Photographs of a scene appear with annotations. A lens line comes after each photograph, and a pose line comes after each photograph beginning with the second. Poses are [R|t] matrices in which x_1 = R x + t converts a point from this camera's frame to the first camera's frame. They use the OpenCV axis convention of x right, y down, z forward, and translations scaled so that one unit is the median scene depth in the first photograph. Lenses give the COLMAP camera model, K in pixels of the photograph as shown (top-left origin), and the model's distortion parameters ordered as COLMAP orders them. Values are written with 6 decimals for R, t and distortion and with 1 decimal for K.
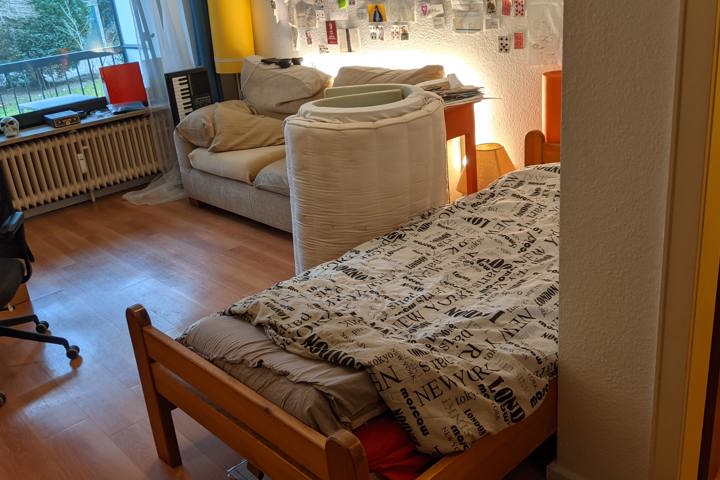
lens RADIAL K [[681.1, 0, 358.8], [0, 681.1, 237.3], [0, 0, 1]] dist [0.064842, 0.000000]
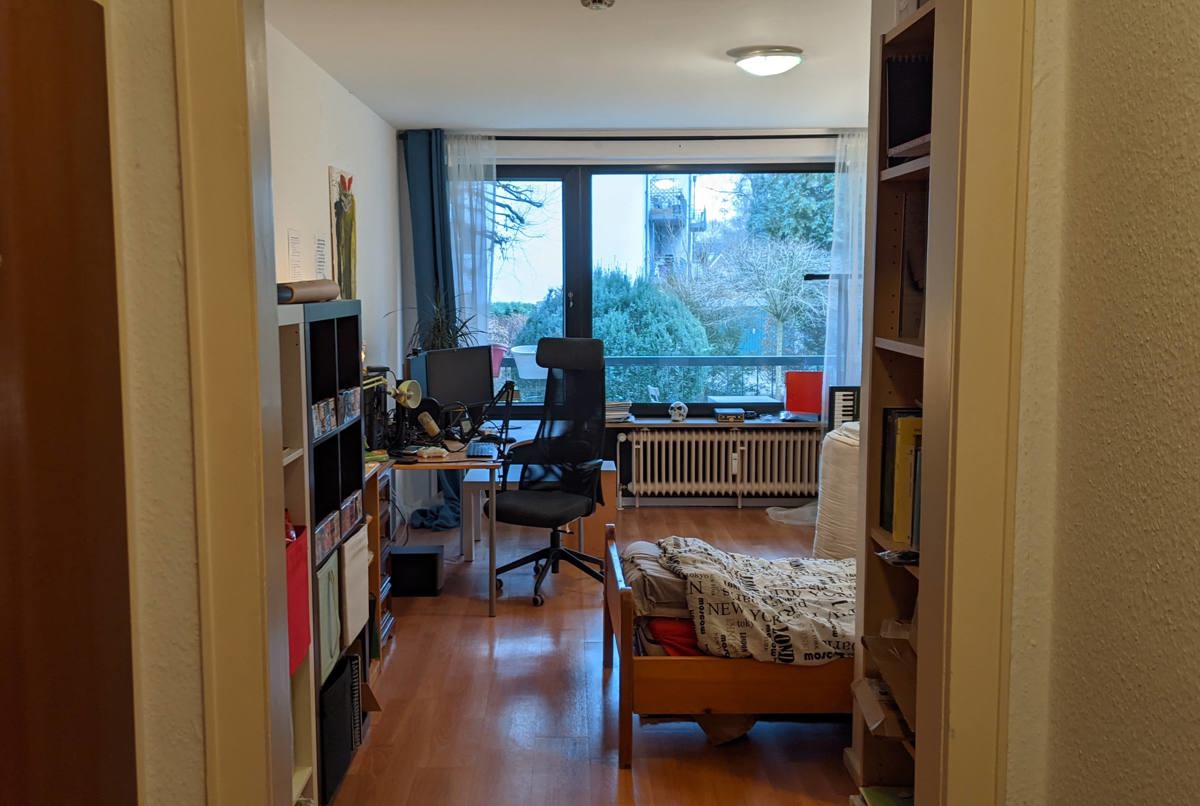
lens RADIAL K [[1135.2, 0, 599.6], [0, 1135.2, 404.6], [0, 0, 1]] dist [0.064842, 0.000000]
pose [[0.761096, 0.173597, -0.624978, 0.449058], [-0.315500, 0.940939, -0.122855, 0.071072], [0.566739, 0.290685, 0.770914, -0.349669]]
